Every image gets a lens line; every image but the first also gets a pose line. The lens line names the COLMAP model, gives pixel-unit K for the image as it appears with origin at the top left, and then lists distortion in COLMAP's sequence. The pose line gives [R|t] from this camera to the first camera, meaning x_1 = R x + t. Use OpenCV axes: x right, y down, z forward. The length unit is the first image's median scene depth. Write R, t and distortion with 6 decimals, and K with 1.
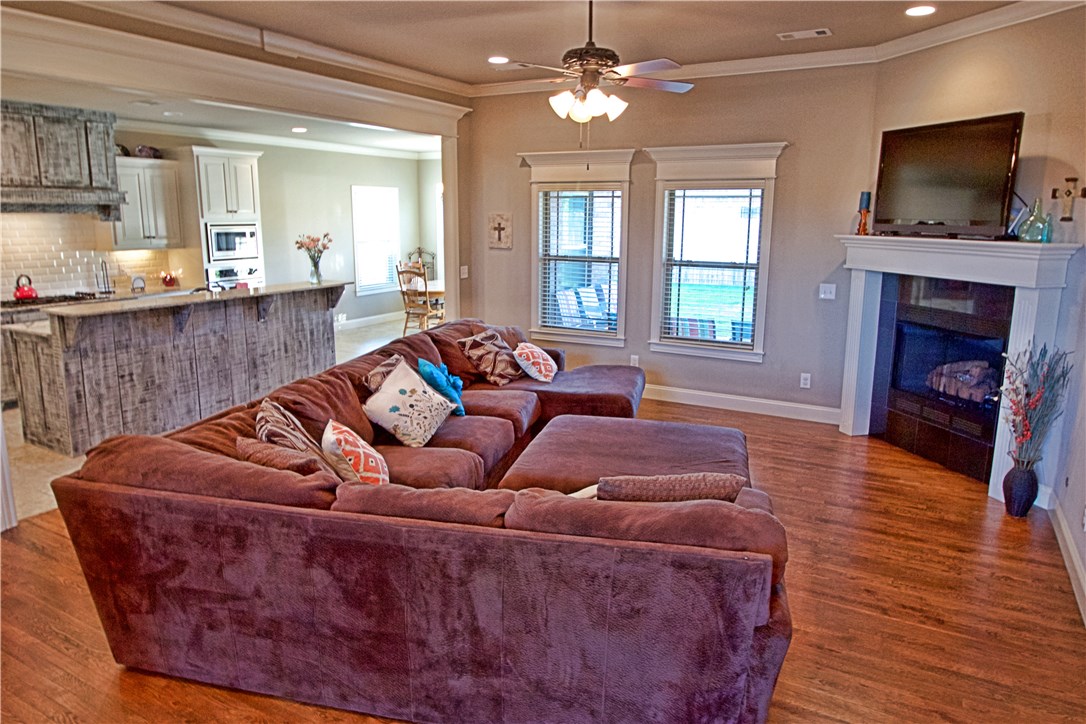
lens RADIAL K [[694.4, 0, 541.9], [0, 694.4, 339.2], [0, 0, 1]] dist [-0.007054, -0.005327]
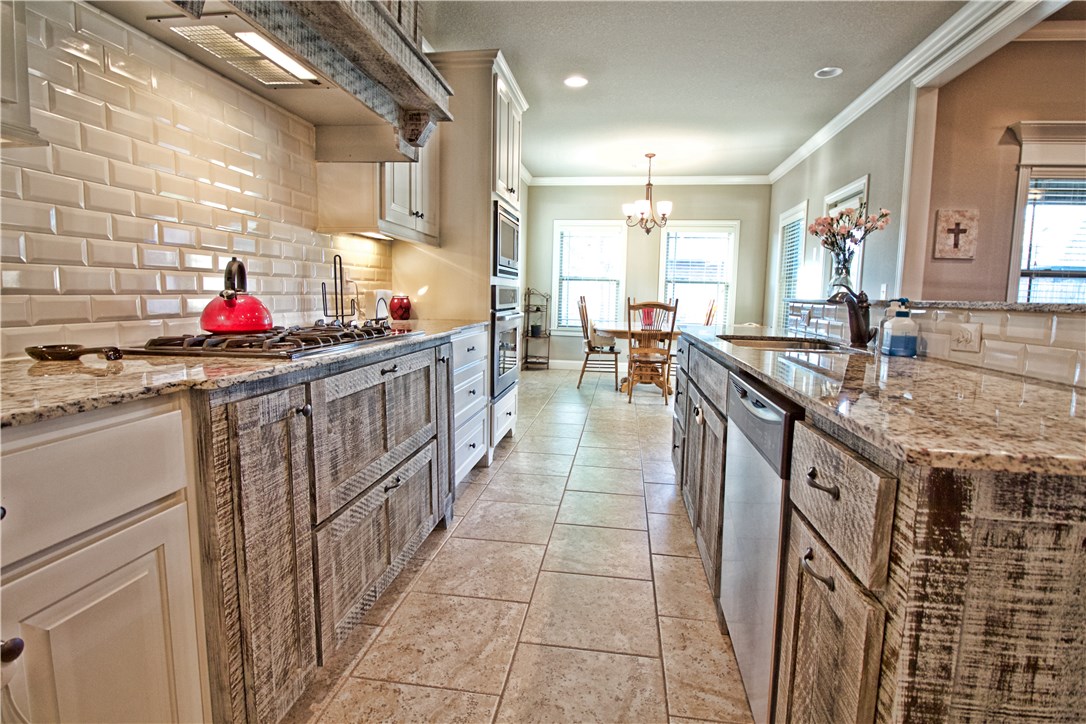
lens RADIAL K [[524.7, 0, 539.3], [0, 524.7, 341.5], [0, 0, 1]] dist [-0.000229, -0.014151]
pose [[0.938810, -0.017250, 0.344004, -0.746422], [0.047128, 0.995785, -0.078683, -0.030340], [-0.341197, 0.090080, 0.935666, 0.768330]]
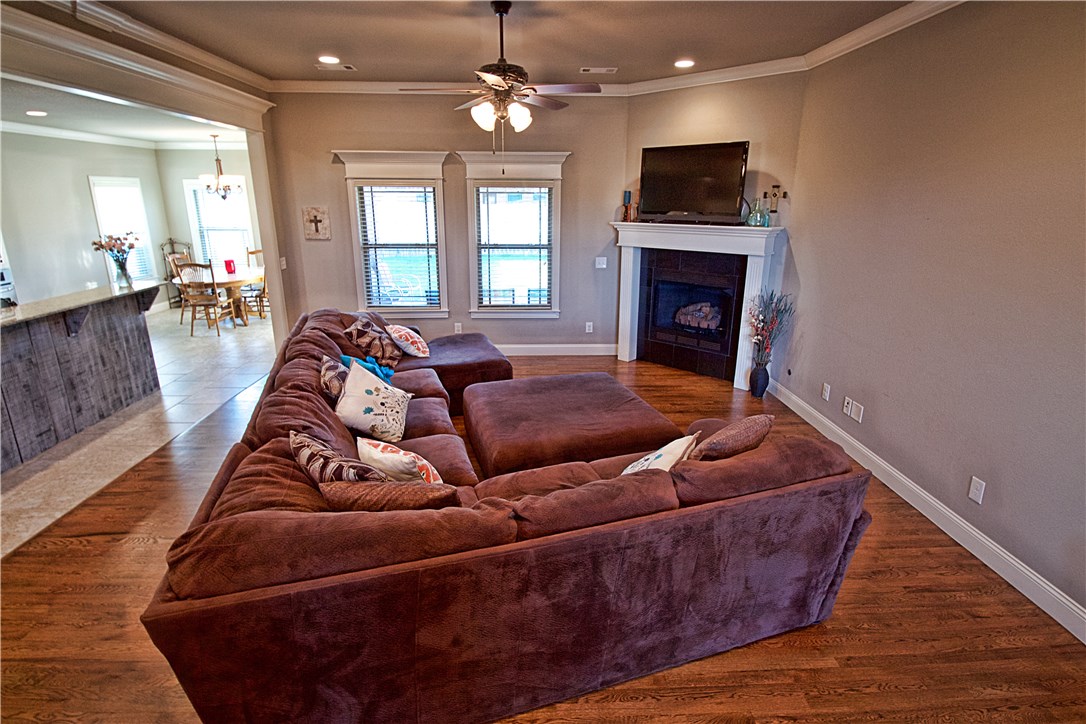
lens RADIAL K [[524.7, 0, 539.3], [0, 524.7, 341.5], [0, 0, 1]] dist [-0.000229, -0.014151]
pose [[0.858936, -0.136381, 0.493587, -0.222182], [0.092092, 0.989307, 0.113093, -0.039228], [-0.503733, -0.051684, 0.862312, 0.128005]]
